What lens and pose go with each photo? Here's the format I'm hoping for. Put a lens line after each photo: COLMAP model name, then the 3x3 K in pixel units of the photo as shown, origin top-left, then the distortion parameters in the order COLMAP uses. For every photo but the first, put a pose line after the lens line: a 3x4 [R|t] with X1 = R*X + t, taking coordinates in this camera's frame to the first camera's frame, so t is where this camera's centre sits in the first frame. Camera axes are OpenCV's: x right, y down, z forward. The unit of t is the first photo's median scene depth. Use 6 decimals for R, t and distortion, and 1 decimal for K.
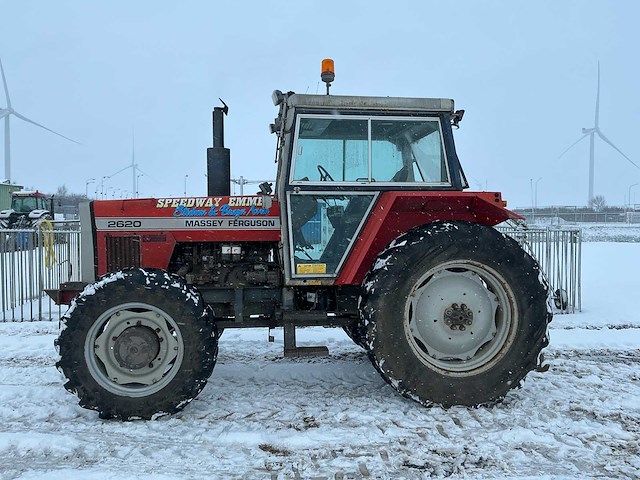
lens RADIAL K [[529.7, 0, 319.9], [0, 529.7, 238.5], [0, 0, 1]] dist [0.150144, -0.299513]
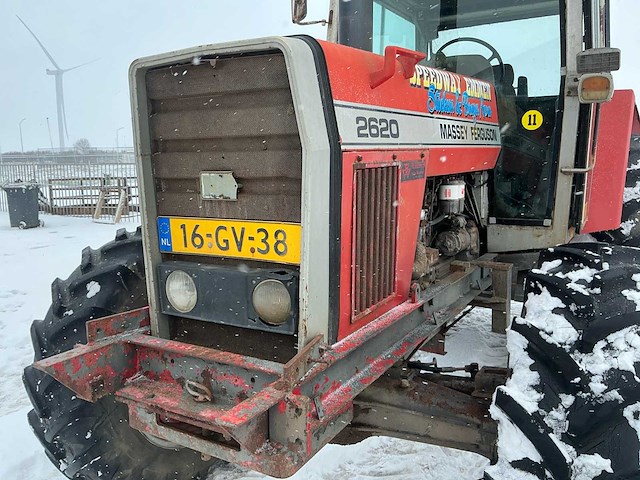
lens RADIAL K [[529.7, 0, 319.9], [0, 529.7, 238.5], [0, 0, 1]] dist [0.150144, -0.299513]
pose [[0.595334, -0.131686, 0.792614, -0.673248], [0.051001, 0.990682, 0.126286, -0.003464], [-0.801858, -0.034758, 0.596503, 0.871605]]
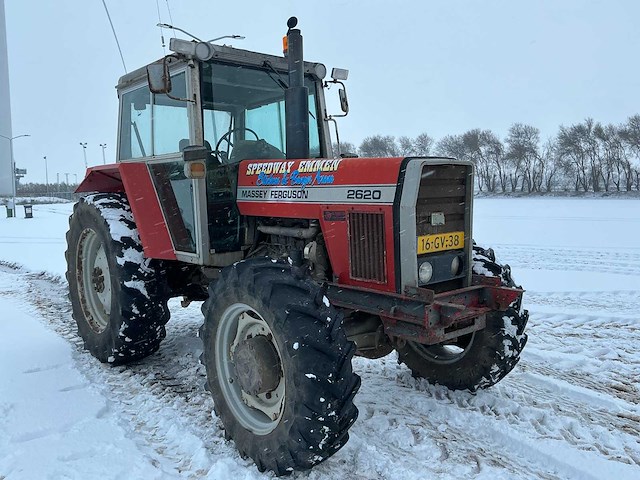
lens RADIAL K [[529.7, 0, 319.9], [0, 529.7, 238.5], [0, 0, 1]] dist [0.150144, -0.299513]
pose [[-0.573339, -0.069588, 0.816357, -0.933029], [0.046374, 0.992033, 0.117132, -0.059993], [-0.818004, 0.105014, -0.565545, 1.618651]]
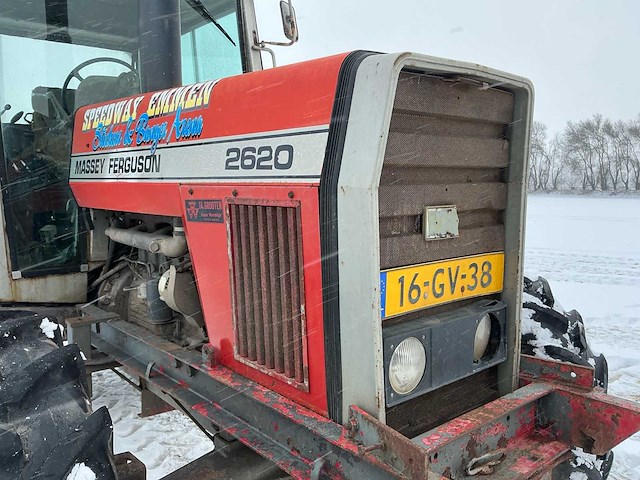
lens RADIAL K [[529.7, 0, 319.9], [0, 529.7, 238.5], [0, 0, 1]] dist [0.150144, -0.299513]
pose [[-0.569239, -0.084230, 0.817846, -0.642362], [0.033164, 0.991576, 0.125205, -0.025048], [-0.821503, 0.098394, -0.561651, 1.304491]]
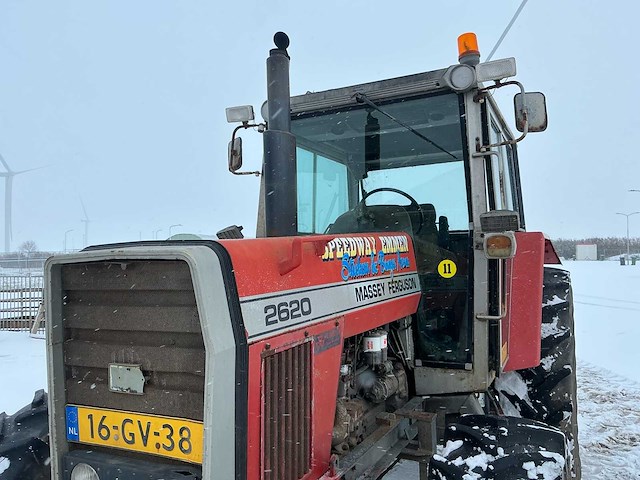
lens RADIAL K [[529.7, 0, 319.9], [0, 529.7, 238.5], [0, 0, 1]] dist [0.150144, -0.299513]
pose [[0.524664, 0.011707, 0.851229, -0.668517], [0.059964, 0.996914, -0.050670, -0.056305], [-0.849195, 0.077628, 0.522343, 0.837886]]
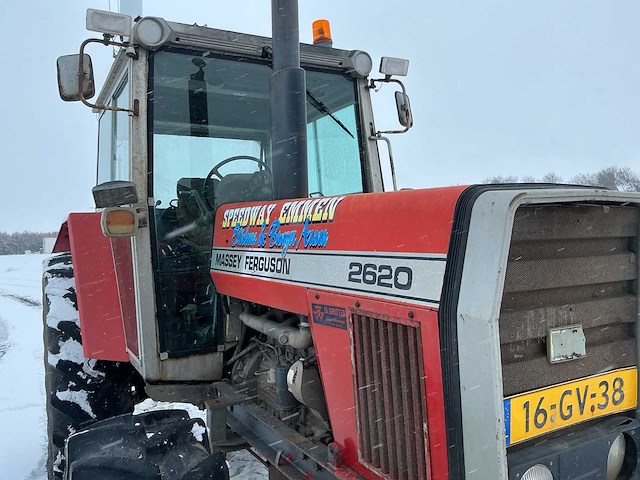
lens RADIAL K [[529.7, 0, 319.9], [0, 529.7, 238.5], [0, 0, 1]] dist [0.150144, -0.299513]
pose [[-0.382826, 0.002682, 0.923816, -0.657604], [0.059927, 0.997962, 0.021936, -0.062164], [-0.921875, 0.063759, -0.382207, 1.314847]]
